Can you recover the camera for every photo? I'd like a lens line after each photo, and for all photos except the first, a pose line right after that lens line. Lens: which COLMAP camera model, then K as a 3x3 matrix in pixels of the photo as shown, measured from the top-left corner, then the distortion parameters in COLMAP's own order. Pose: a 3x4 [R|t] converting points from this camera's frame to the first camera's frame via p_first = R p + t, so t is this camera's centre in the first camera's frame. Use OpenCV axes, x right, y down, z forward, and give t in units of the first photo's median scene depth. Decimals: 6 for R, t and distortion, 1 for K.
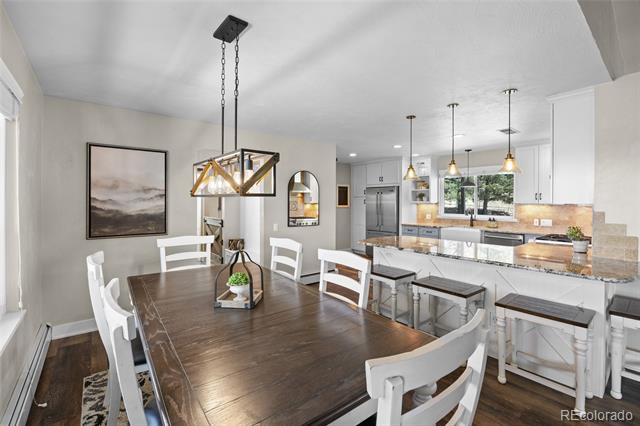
lens RADIAL K [[286.3, 0, 319.6], [0, 286.3, 203.5], [0, 0, 1]] dist [-0.000124, -0.000008]
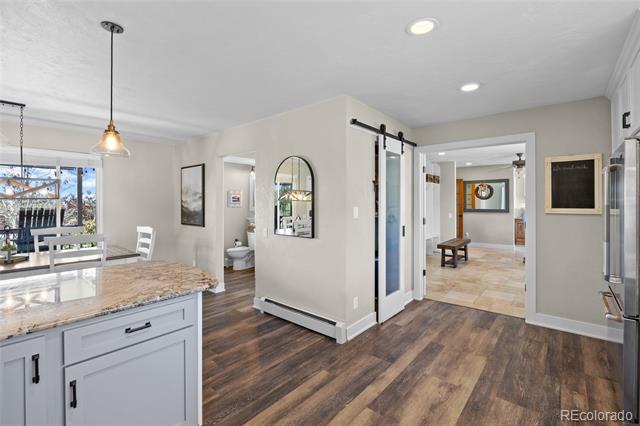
lens RADIAL K [[286.3, 0, 319.6], [0, 286.3, 203.5], [0, 0, 1]] dist [-0.000124, -0.000008]
pose [[0.186009, -0.002004, -0.982546, 0.477010], [-0.002922, 0.999992, -0.002593, 0.001327], [0.982544, 0.003354, 0.186002, 0.700415]]
